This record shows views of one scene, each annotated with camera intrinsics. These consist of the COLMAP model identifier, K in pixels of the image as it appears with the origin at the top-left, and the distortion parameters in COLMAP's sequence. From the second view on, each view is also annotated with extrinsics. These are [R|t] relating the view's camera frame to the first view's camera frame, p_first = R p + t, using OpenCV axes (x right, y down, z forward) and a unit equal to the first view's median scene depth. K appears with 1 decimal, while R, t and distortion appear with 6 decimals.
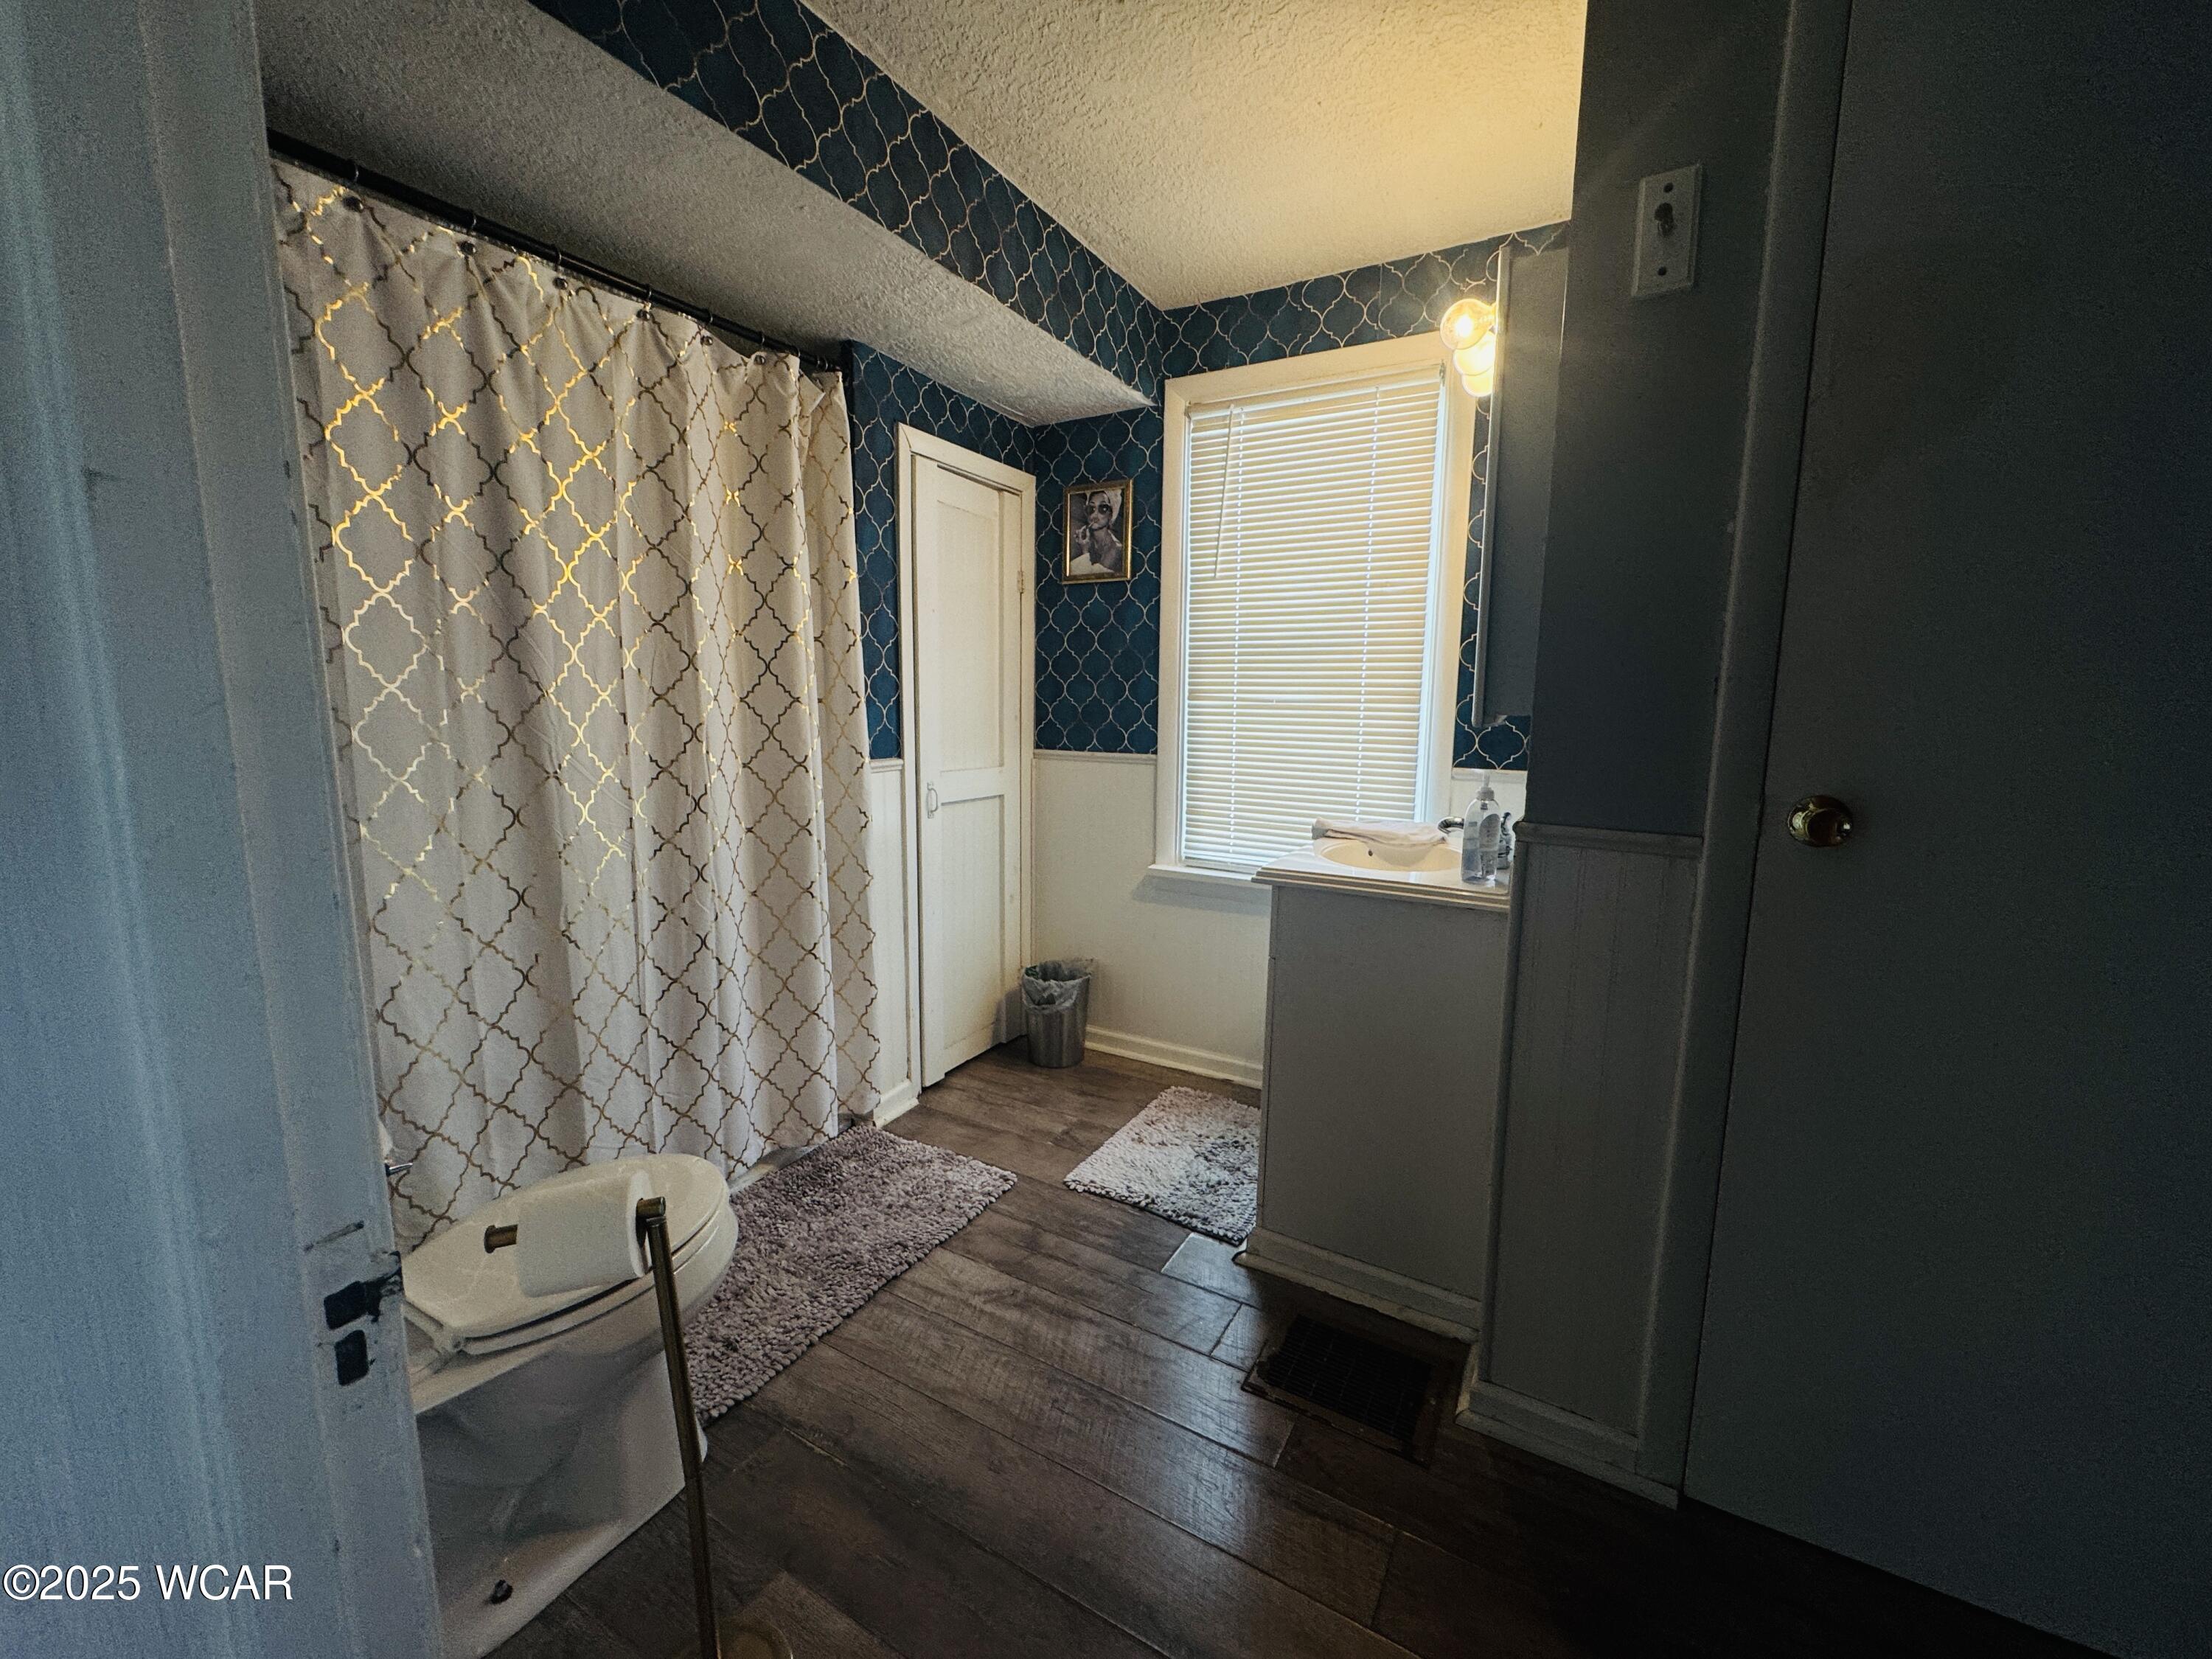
lens RADIAL K [[878.3, 0, 1106.2], [0, 878.3, 823.9], [0, 0, 1]] dist [-0.001854, 0.000051]
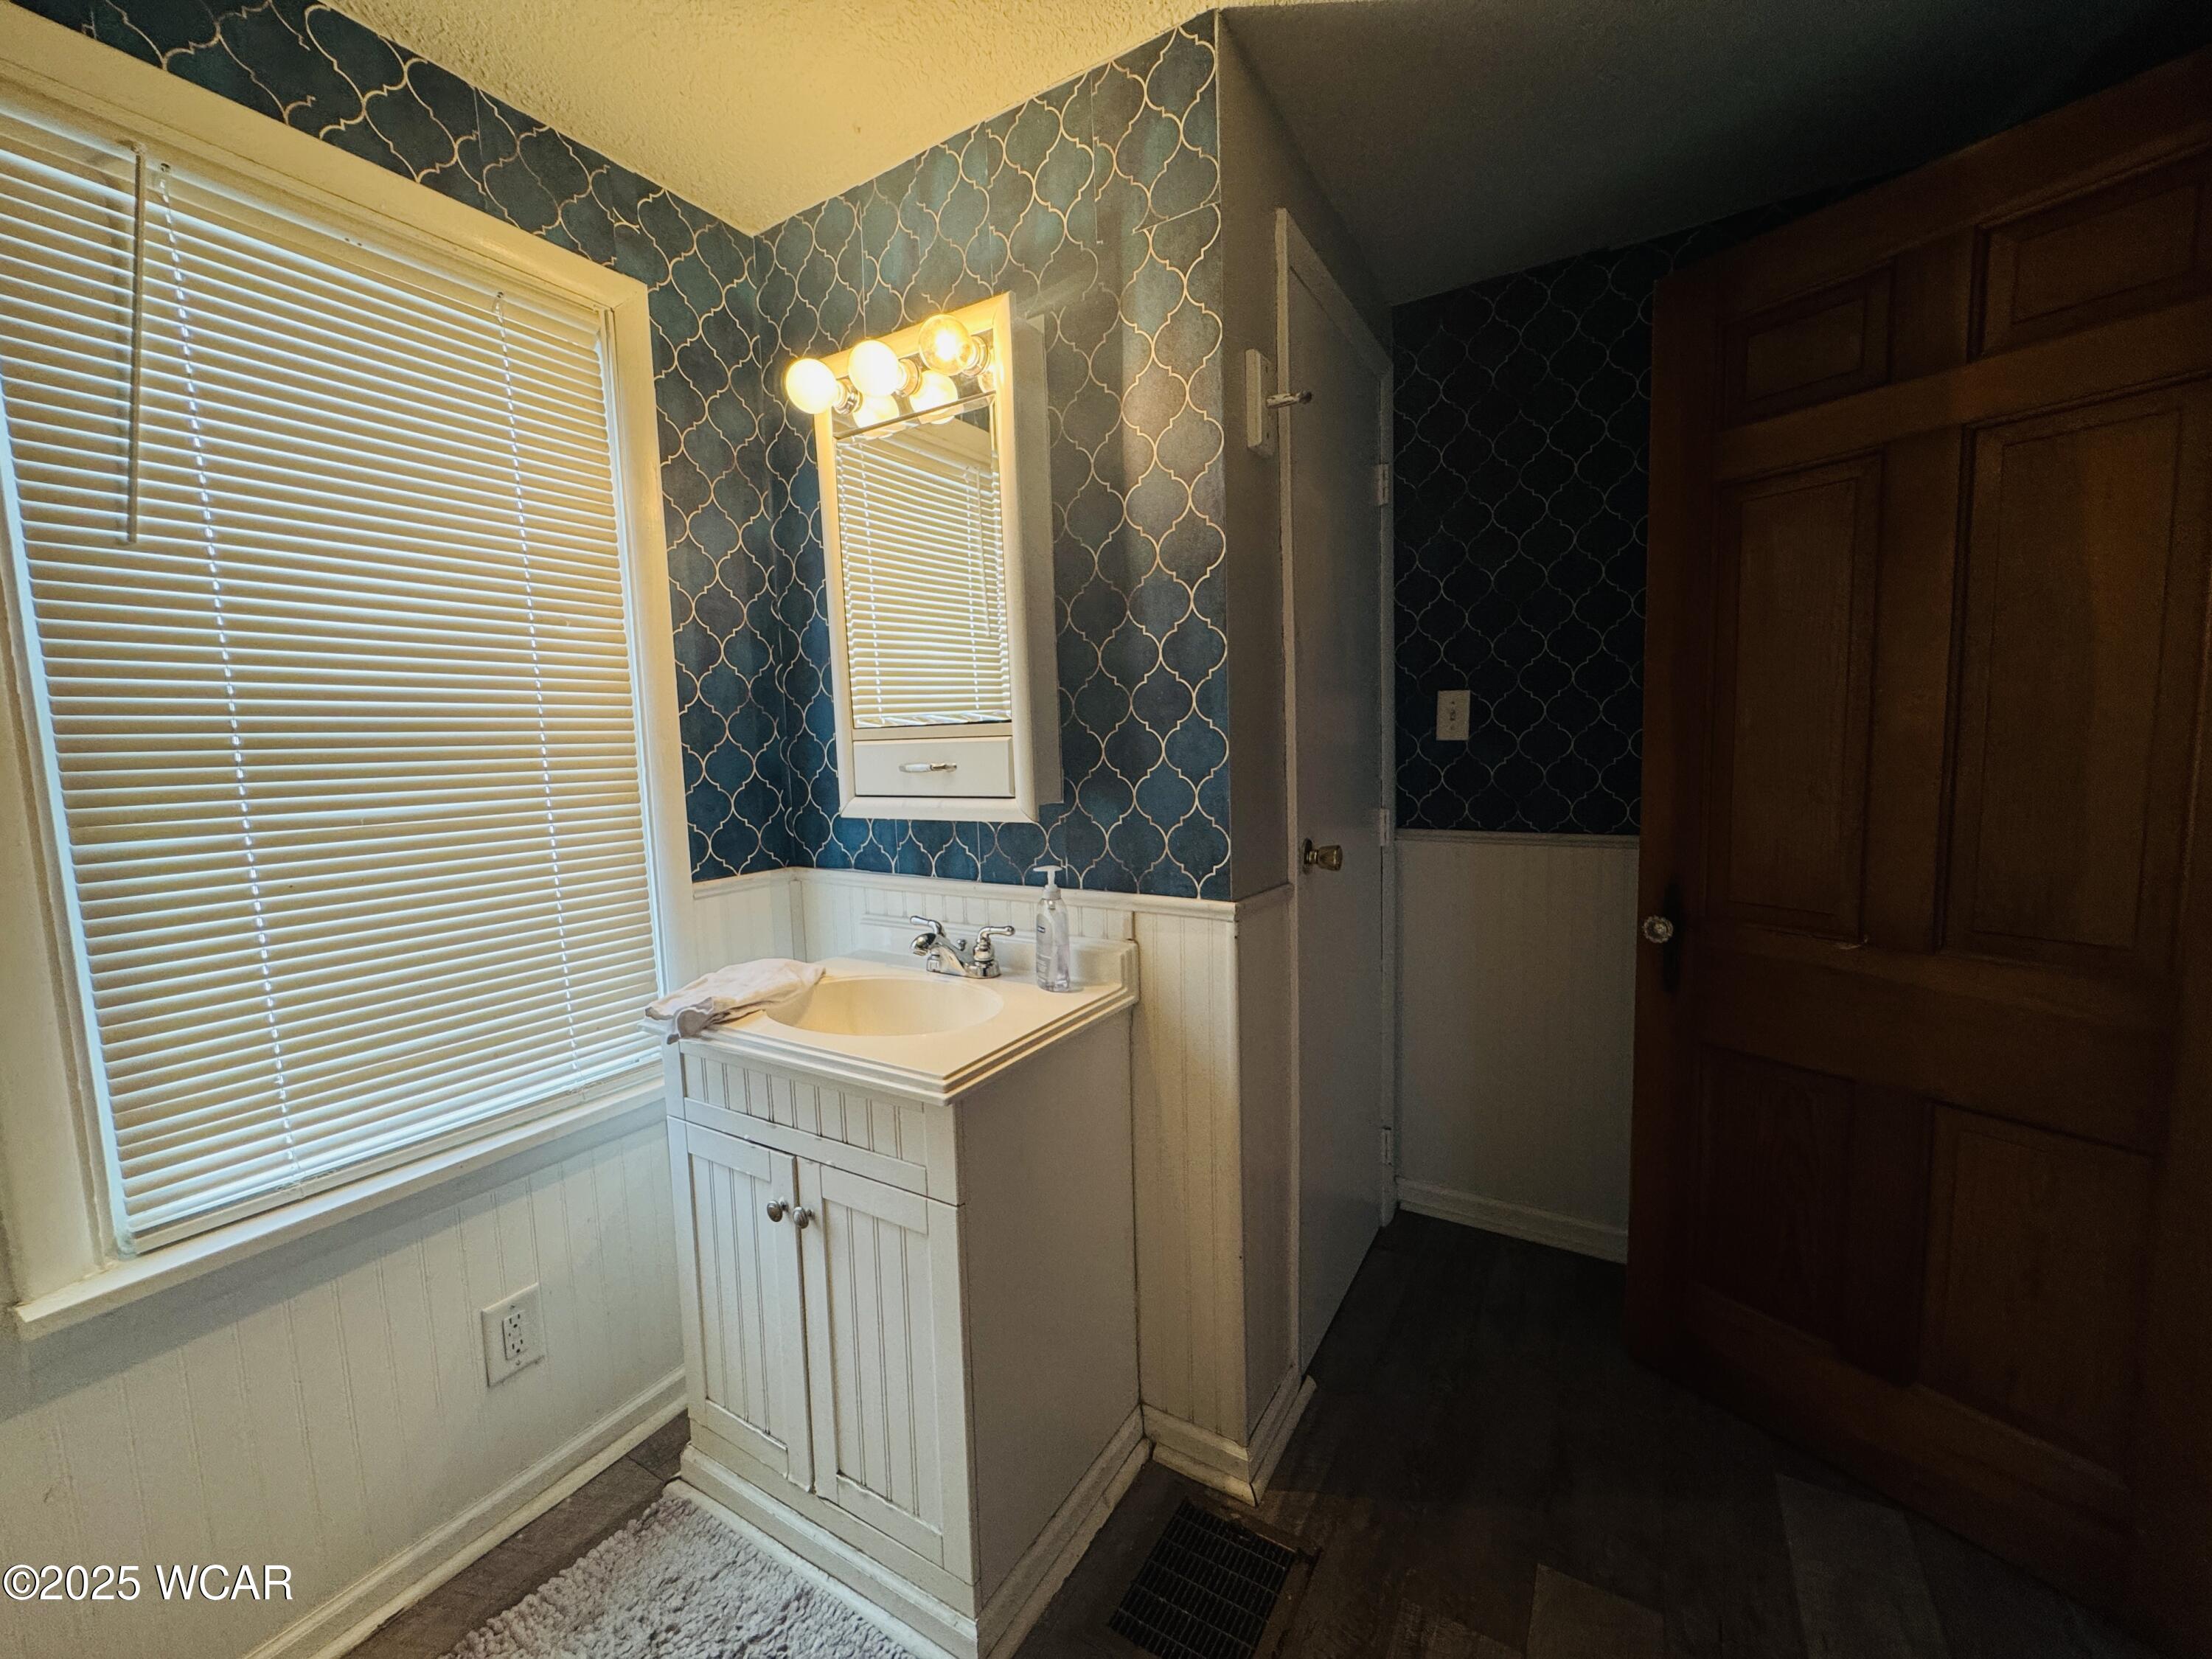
lens RADIAL K [[878.3, 0, 1106.2], [0, 878.3, 823.9], [0, 0, 1]] dist [-0.001854, 0.000051]
pose [[0.018497, -0.111533, 0.993589, -0.328511], [0.158277, 0.981554, 0.107236, -0.140325], [-0.987222, 0.155278, 0.035809, 0.637312]]
